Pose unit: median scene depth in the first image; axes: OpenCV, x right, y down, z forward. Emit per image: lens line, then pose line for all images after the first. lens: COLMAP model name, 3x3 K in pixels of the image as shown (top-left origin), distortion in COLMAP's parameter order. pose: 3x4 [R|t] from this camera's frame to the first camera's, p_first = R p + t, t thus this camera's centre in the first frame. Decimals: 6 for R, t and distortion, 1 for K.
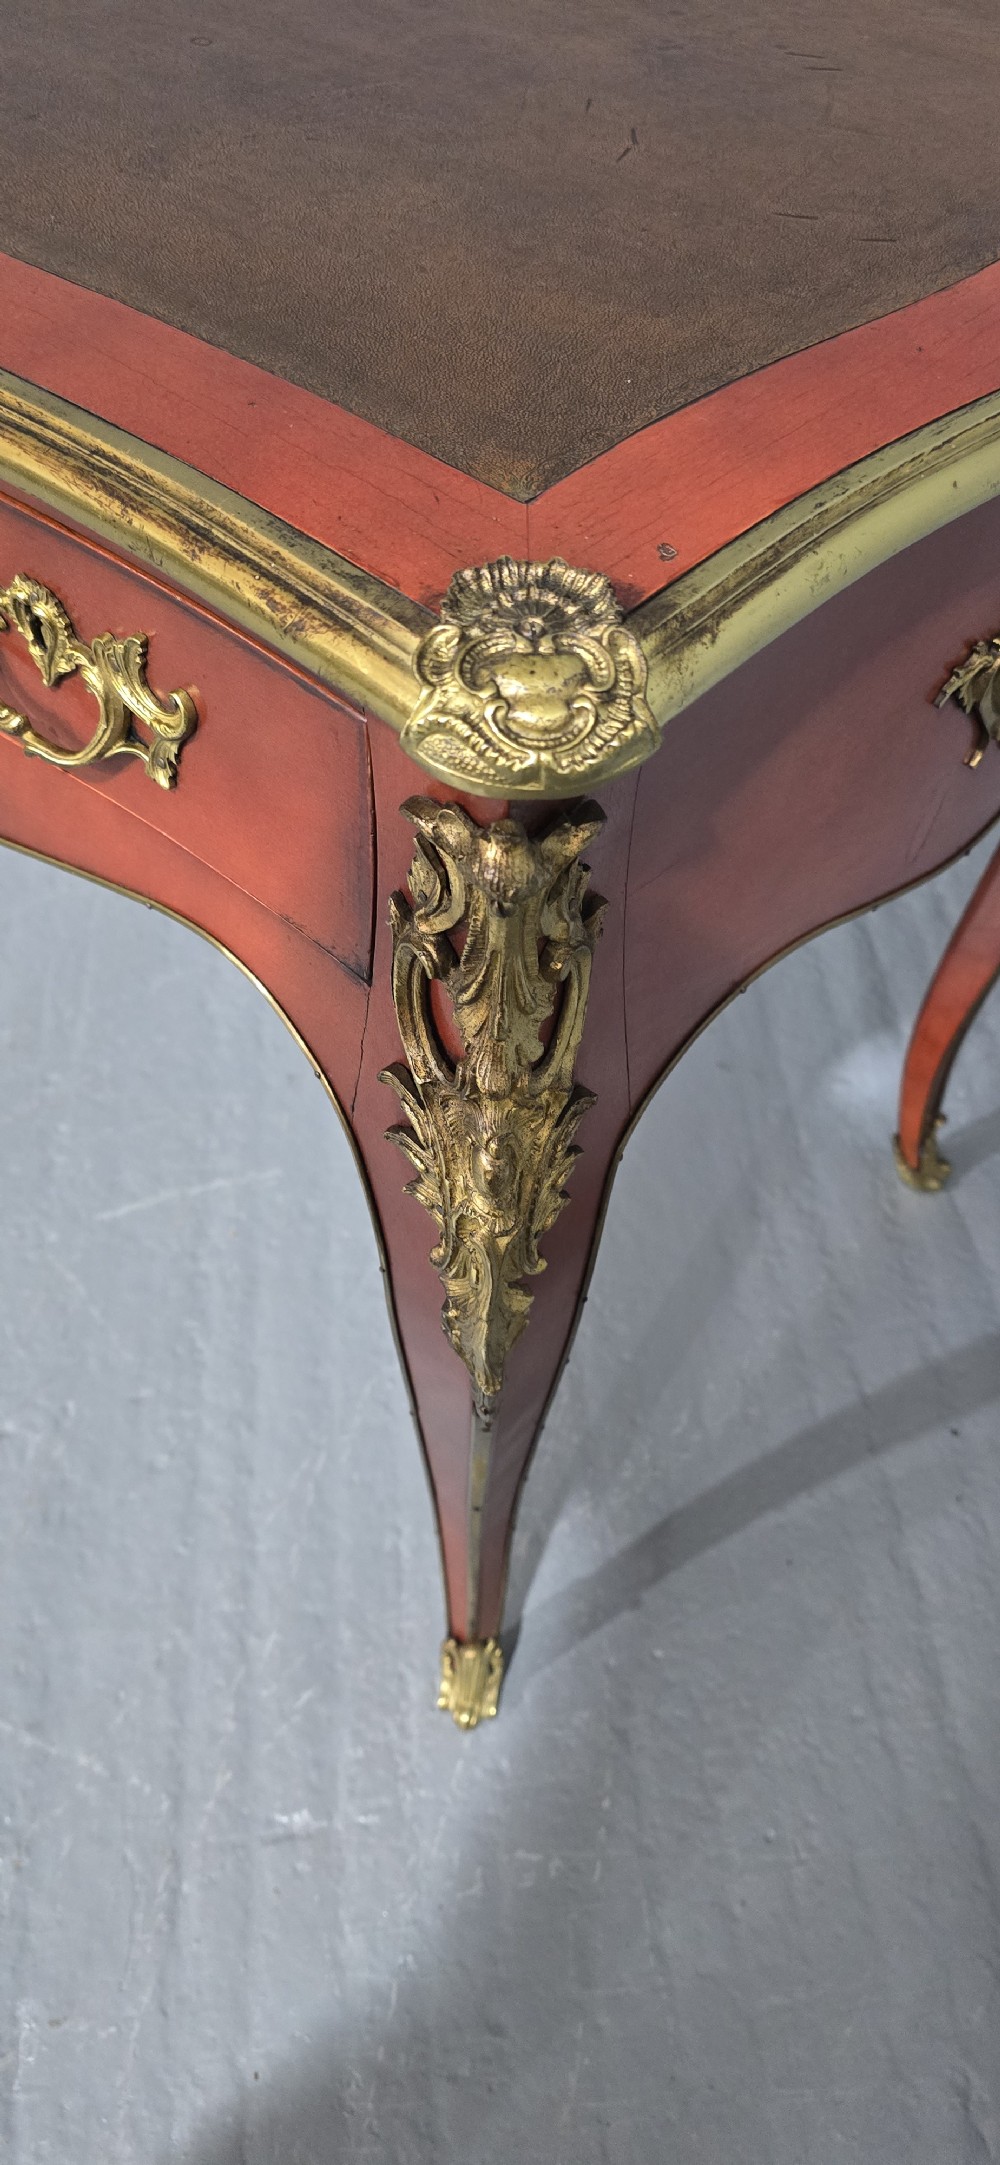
lens RADIAL K [[1473.7, 0, 522.8], [0, 1473.7, 1049.4], [0, 0, 1]] dist [0.053971, -0.070758]
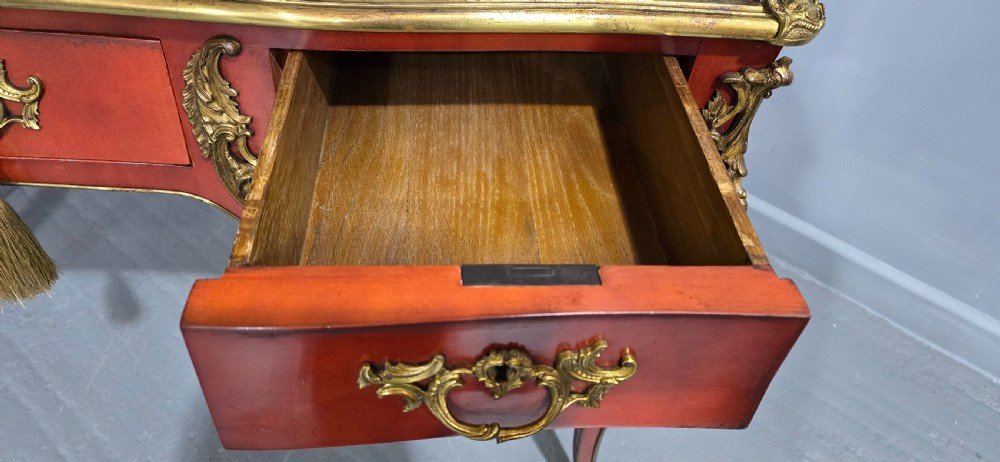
lens RADIAL K [[690.3, 0, 485.7], [0, 690.3, 229.4], [0, 0, 1]] dist [0.071447, -0.168810]
pose [[0.717129, -0.489147, 0.496449, -0.955887], [0.519436, 0.850047, 0.087210, -0.221339], [-0.464664, 0.195333, 0.863674, 0.130844]]
